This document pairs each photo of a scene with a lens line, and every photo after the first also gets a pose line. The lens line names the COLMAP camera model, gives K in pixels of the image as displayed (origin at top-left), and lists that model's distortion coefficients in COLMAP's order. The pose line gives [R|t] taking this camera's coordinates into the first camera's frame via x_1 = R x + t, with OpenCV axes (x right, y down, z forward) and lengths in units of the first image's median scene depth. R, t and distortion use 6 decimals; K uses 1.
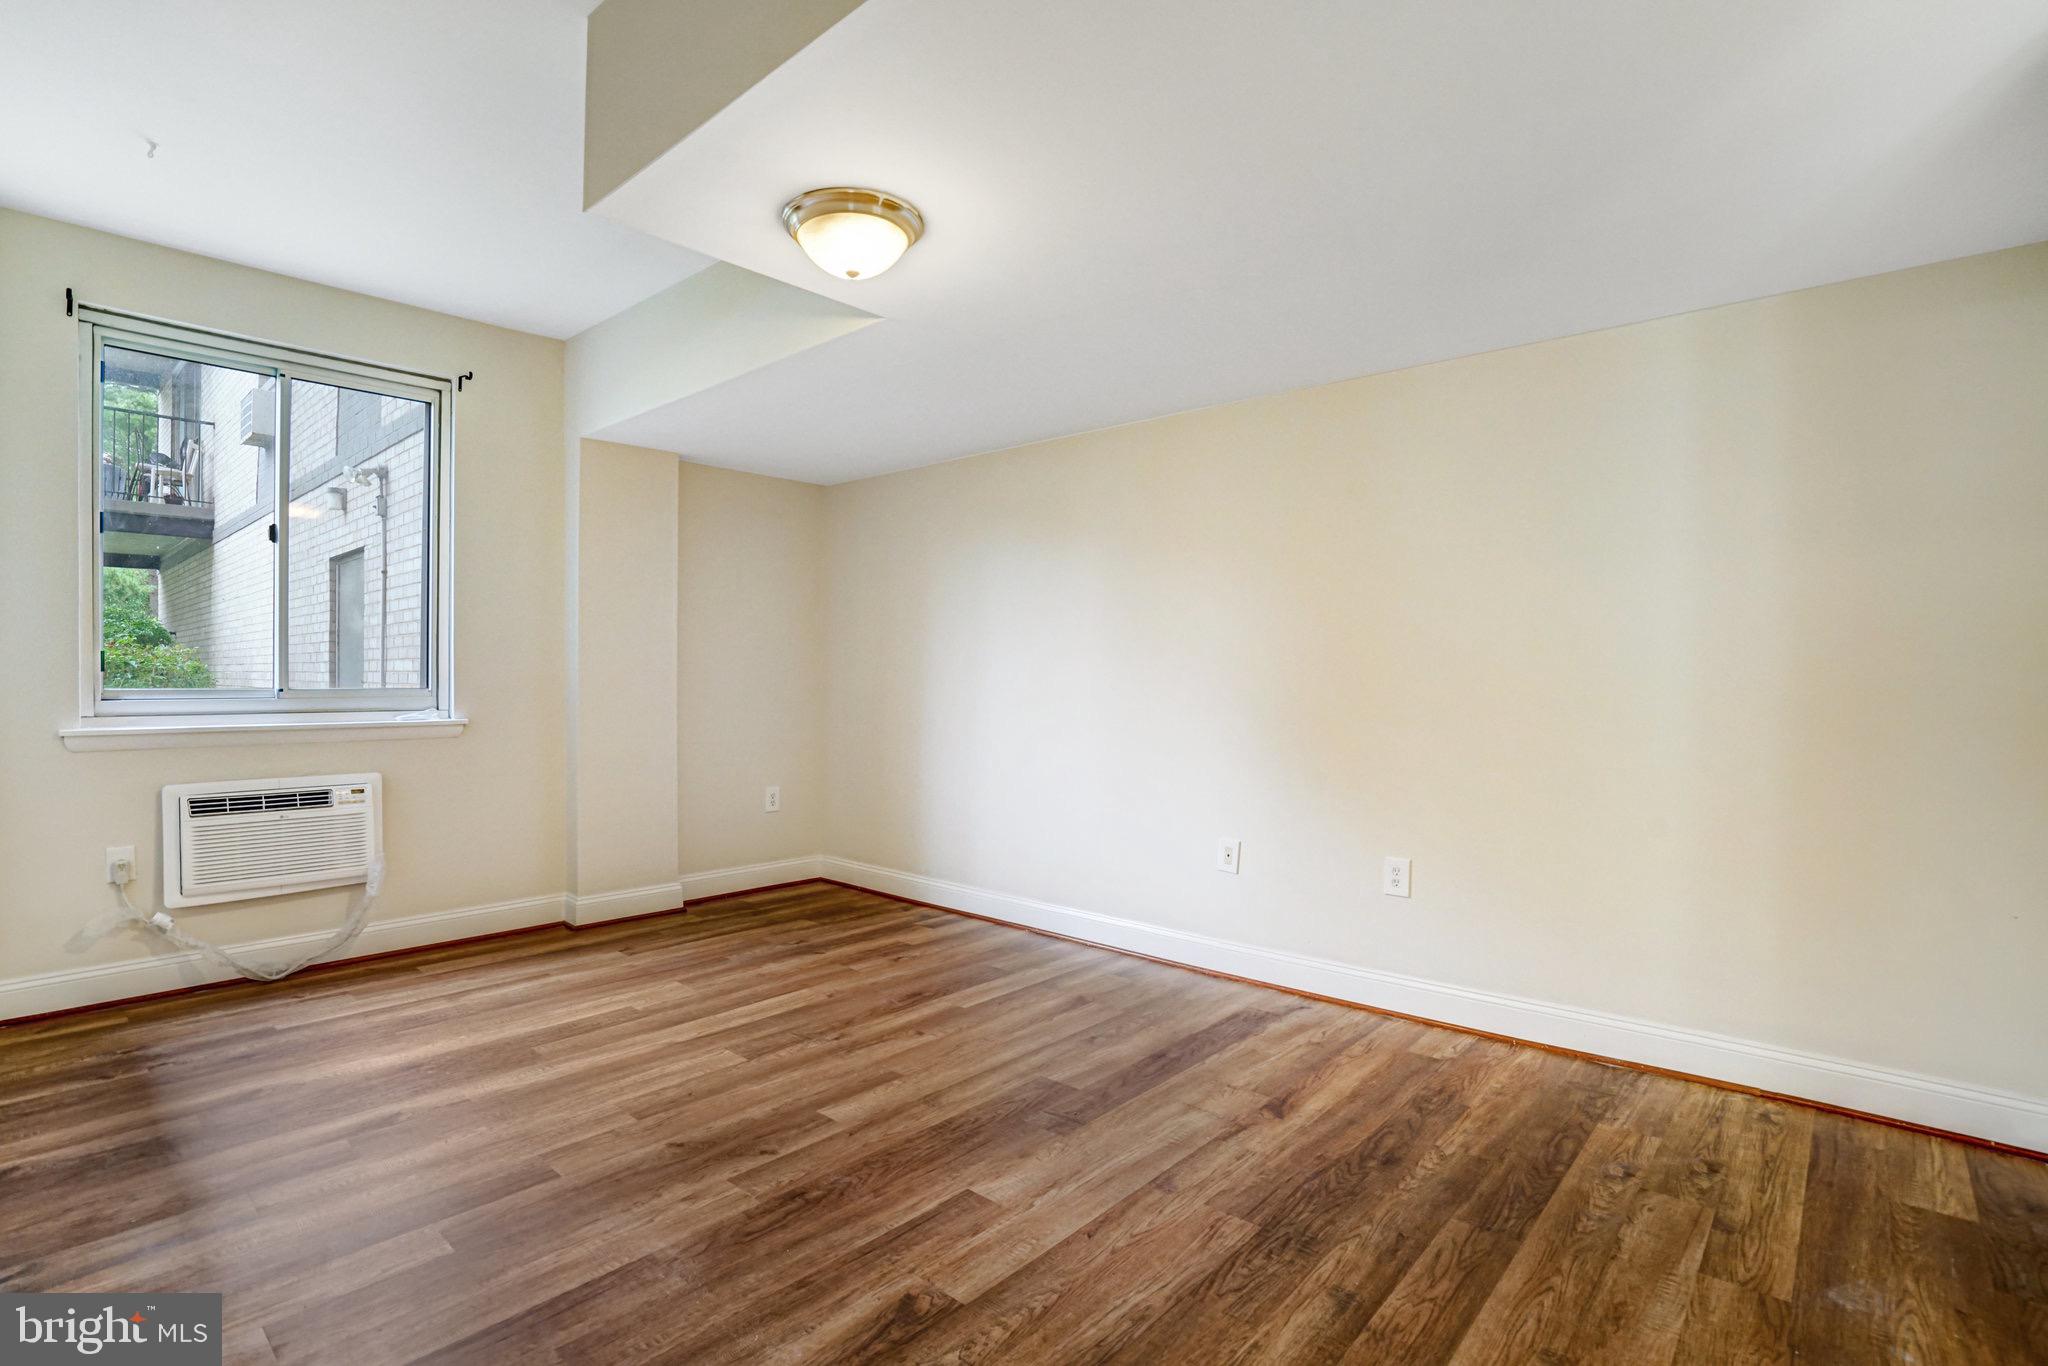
lens RADIAL K [[987.6, 0, 1015.3], [0, 987.6, 684.7], [0, 0, 1]] dist [-0.059177, 0.021534]
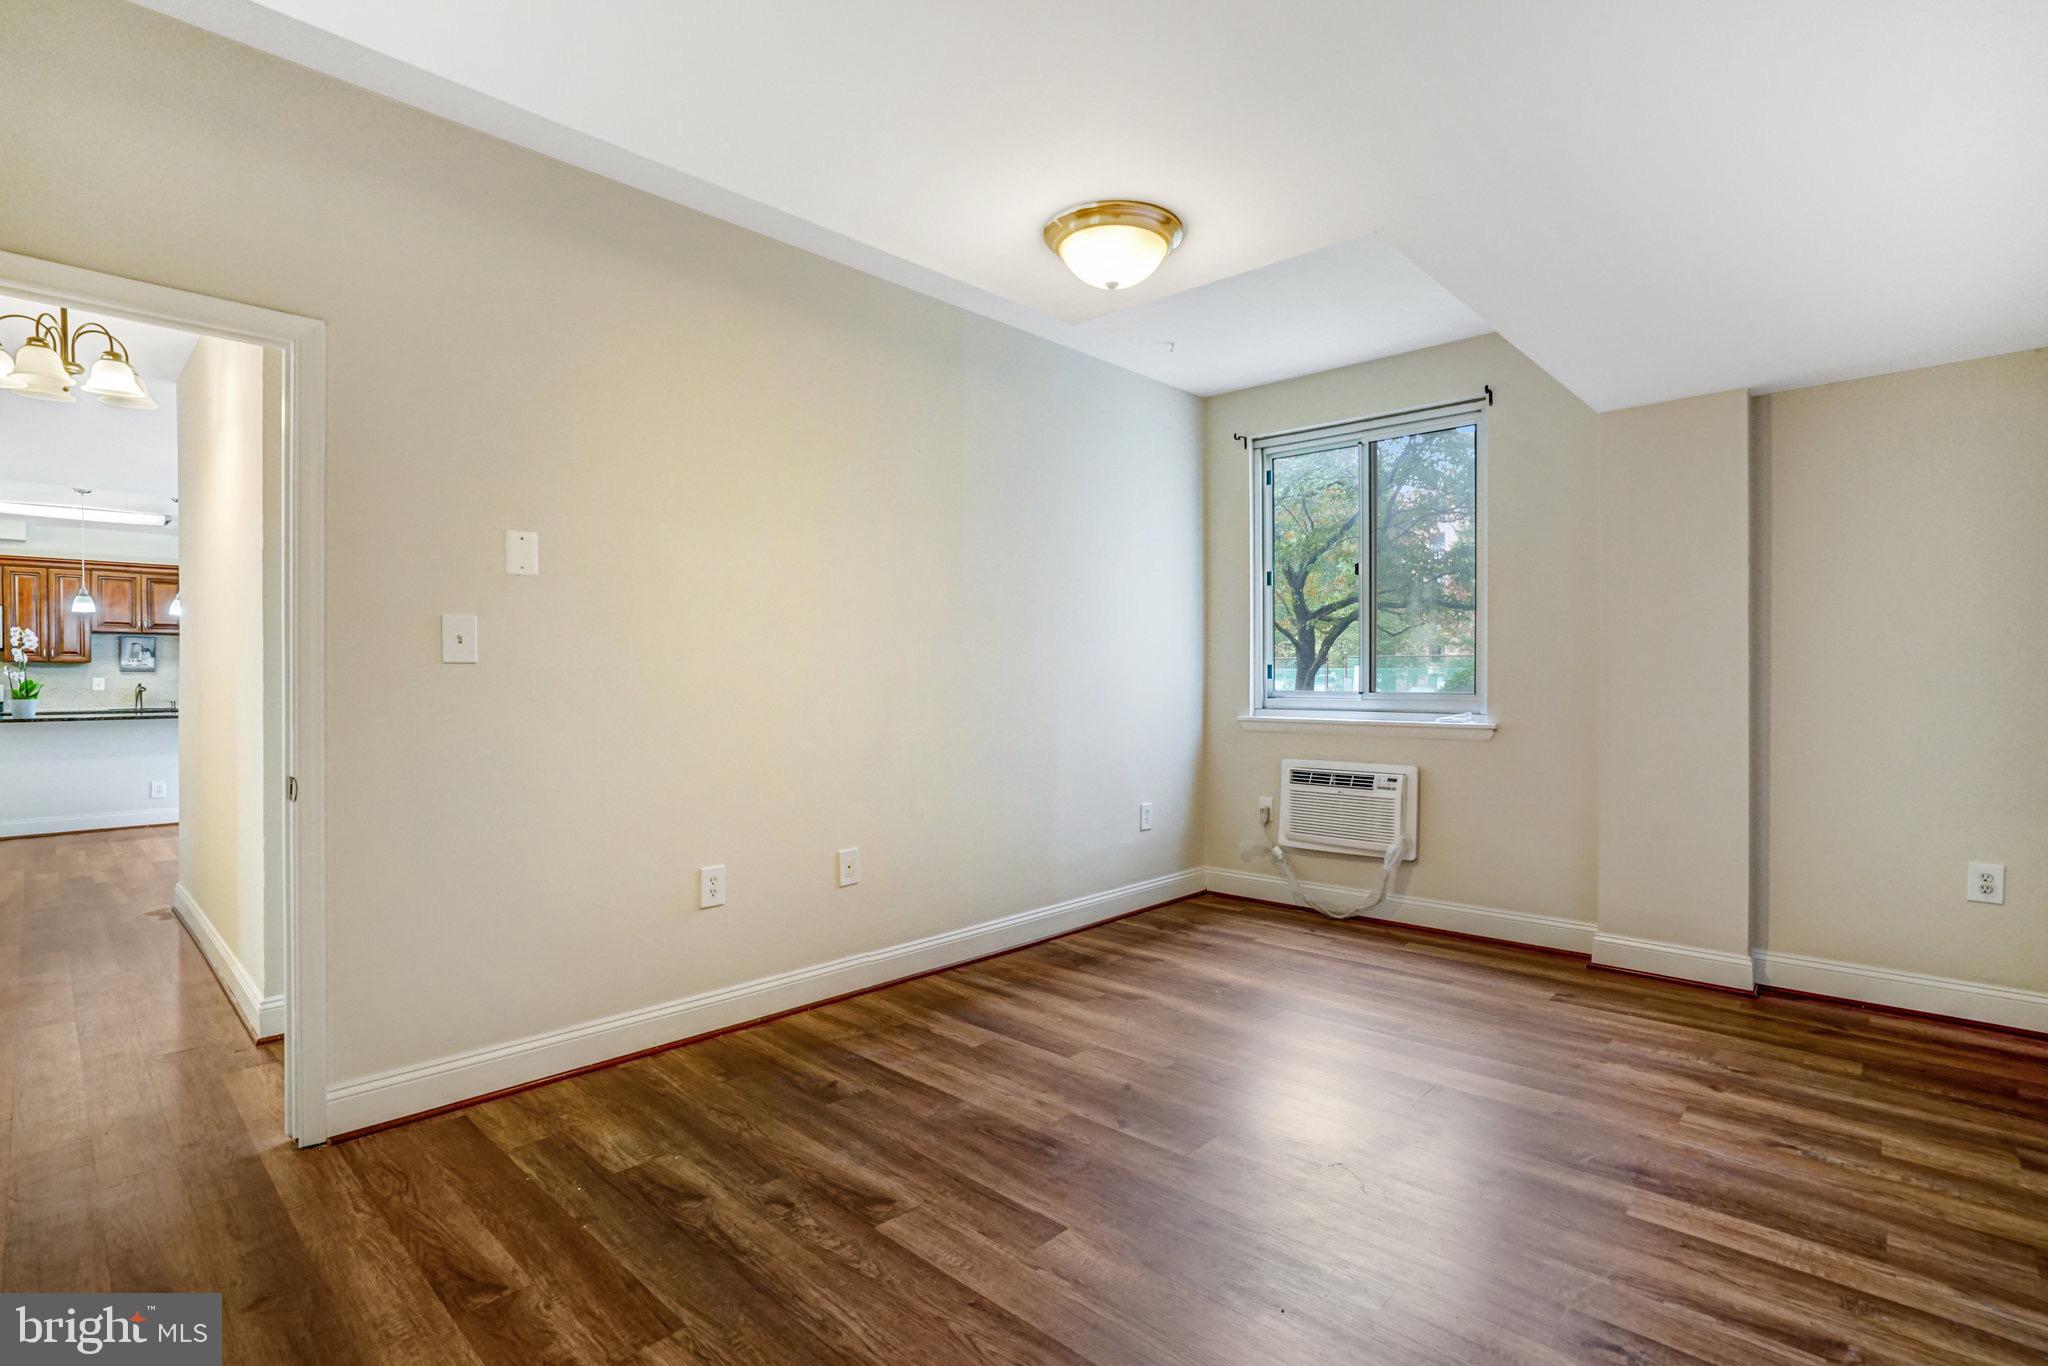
lens RADIAL K [[1005.0, 0, 1027.6], [0, 1005.0, 654.8], [0, 0, 1]] dist [-0.064108, 0.023723]
pose [[-0.035332, -0.025799, -0.999043, 0.617591], [-0.013505, 0.999588, -0.025335, -0.005969], [0.999284, 0.012597, -0.035666, 0.667059]]
